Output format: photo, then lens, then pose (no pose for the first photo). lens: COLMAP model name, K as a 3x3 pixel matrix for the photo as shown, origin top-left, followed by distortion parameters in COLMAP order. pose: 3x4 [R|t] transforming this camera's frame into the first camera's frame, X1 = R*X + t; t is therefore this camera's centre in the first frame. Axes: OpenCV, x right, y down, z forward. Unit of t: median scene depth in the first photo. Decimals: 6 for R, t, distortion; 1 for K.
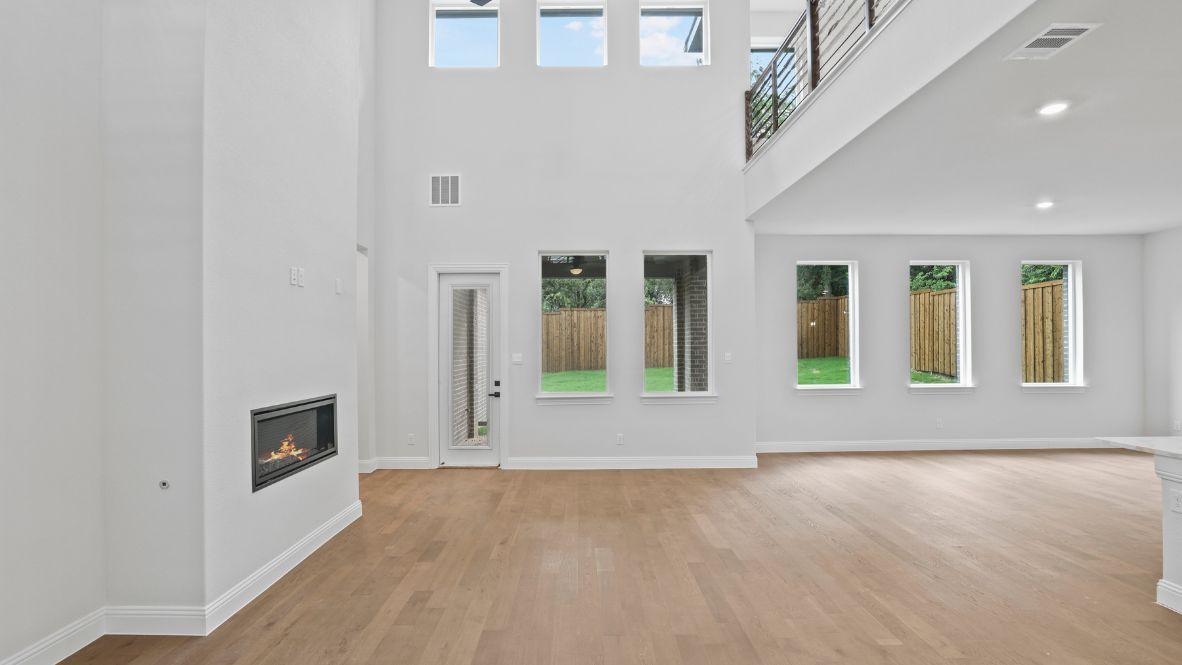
lens RADIAL K [[513.9, 0, 591.2], [0, 513.9, 343.0], [0, 0, 1]] dist [-0.022032, 0.000716]
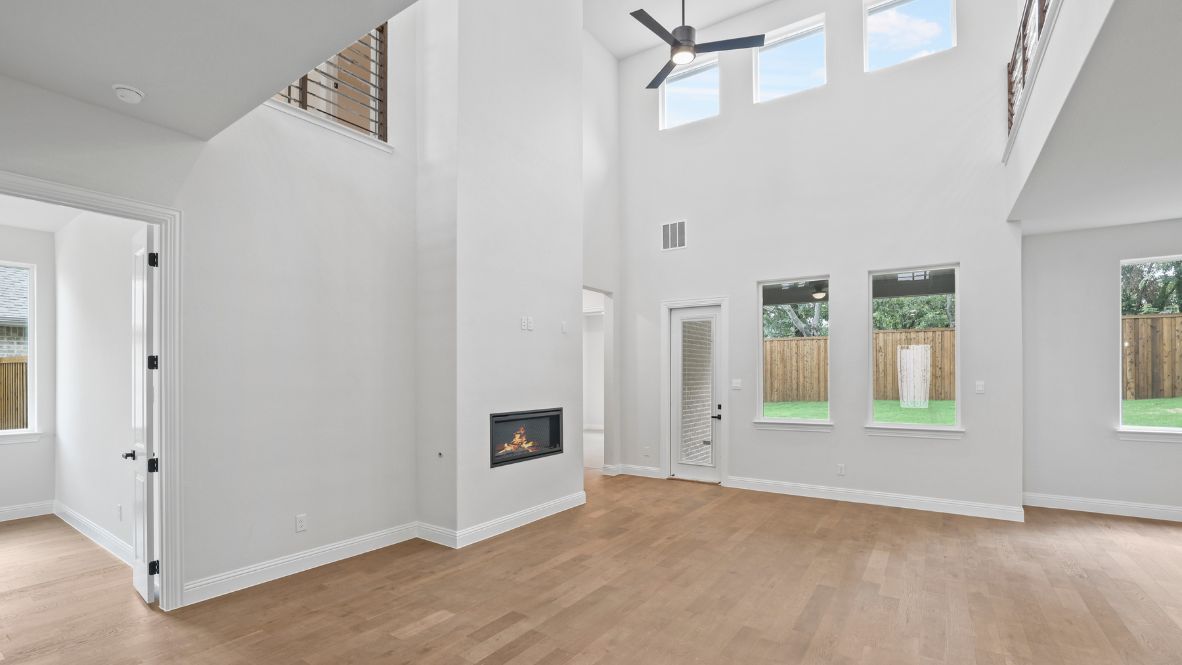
lens RADIAL K [[517.3, 0, 596.6], [0, 517.3, 370.1], [0, 0, 1]] dist [-0.024416, 0.000185]
pose [[0.832902, 0.000690, -0.553420, 0.209328], [0.000257, 0.999999, 0.001634, -0.000645], [0.553420, -0.001503, 0.832901, -0.053594]]
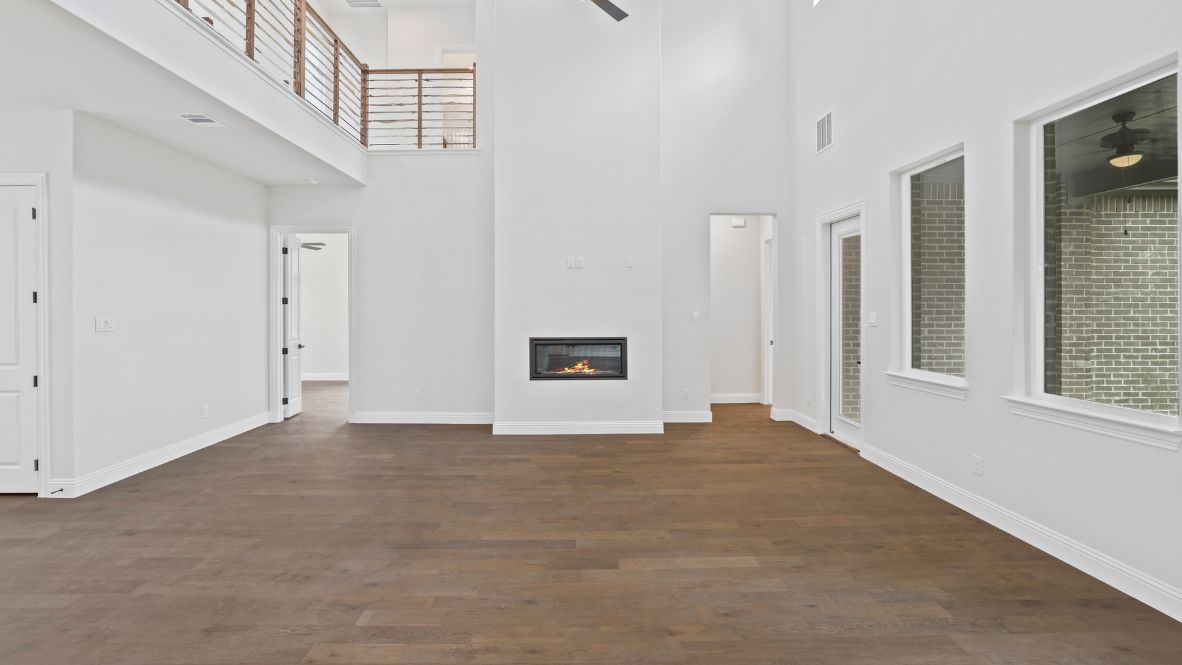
lens RADIAL K [[510.0, 0, 584.7], [0, 510.0, 294.2], [0, 0, 1]] dist [-0.028800, 0.000347]
pose [[0.034464, -0.017848, -0.999247, 0.605047], [0.010181, 0.999795, -0.017507, 0.001004], [0.999354, -0.009570, 0.034638, 0.539576]]
